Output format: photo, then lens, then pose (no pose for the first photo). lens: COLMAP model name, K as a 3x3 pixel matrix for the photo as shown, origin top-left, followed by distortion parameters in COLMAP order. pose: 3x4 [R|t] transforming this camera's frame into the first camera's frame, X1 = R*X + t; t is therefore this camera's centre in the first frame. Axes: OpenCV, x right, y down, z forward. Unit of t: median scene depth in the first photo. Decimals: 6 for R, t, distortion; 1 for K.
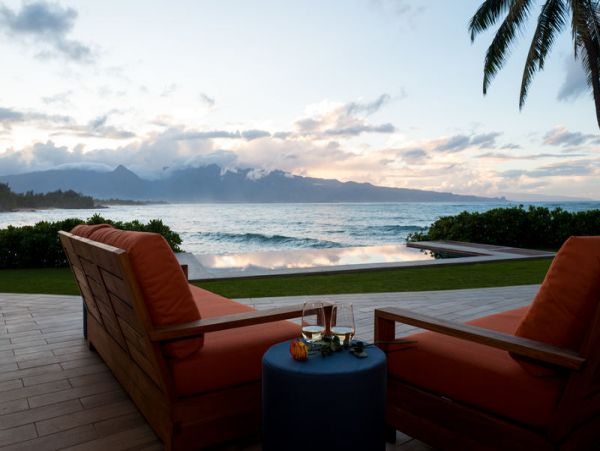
lens RADIAL K [[431.9, 0, 306.7], [0, 431.9, 236.0], [0, 0, 1]] dist [0.000104, -0.044937]
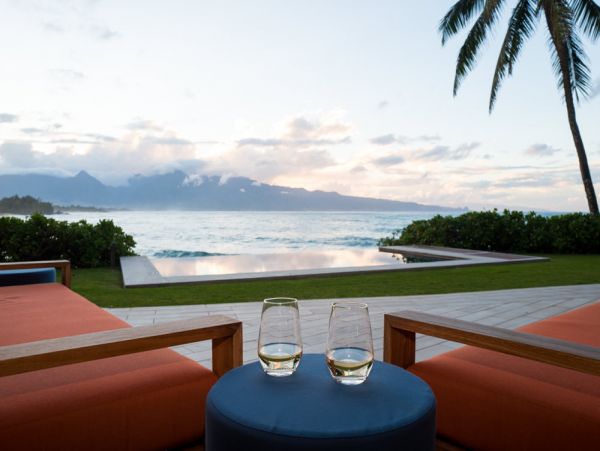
lens RADIAL K [[430.6, 0, 300.0], [0, 430.6, 225.5], [0, 0, 1]] dist [-0.006696, 0.000451]
pose [[0.998141, 0.005933, 0.060660, 0.000498], [-0.003189, 0.998971, -0.045242, 0.011286], [-0.060866, 0.044965, 0.997133, 0.060778]]
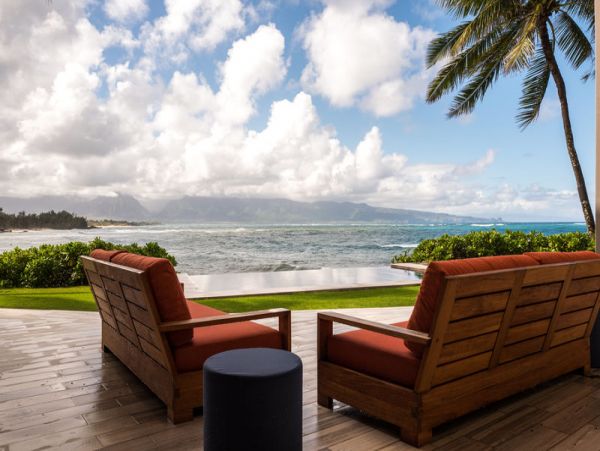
lens RADIAL K [[438.6, 0, 300.0], [0, 438.6, 225.5], [0, 0, 1]] dist [0.004095, 0.002864]
pose [[0.999985, -0.000522, -0.005386, 0.016318], [0.000133, 0.997405, -0.072001, -0.001821], [0.005410, 0.071999, 0.997390, -0.068303]]
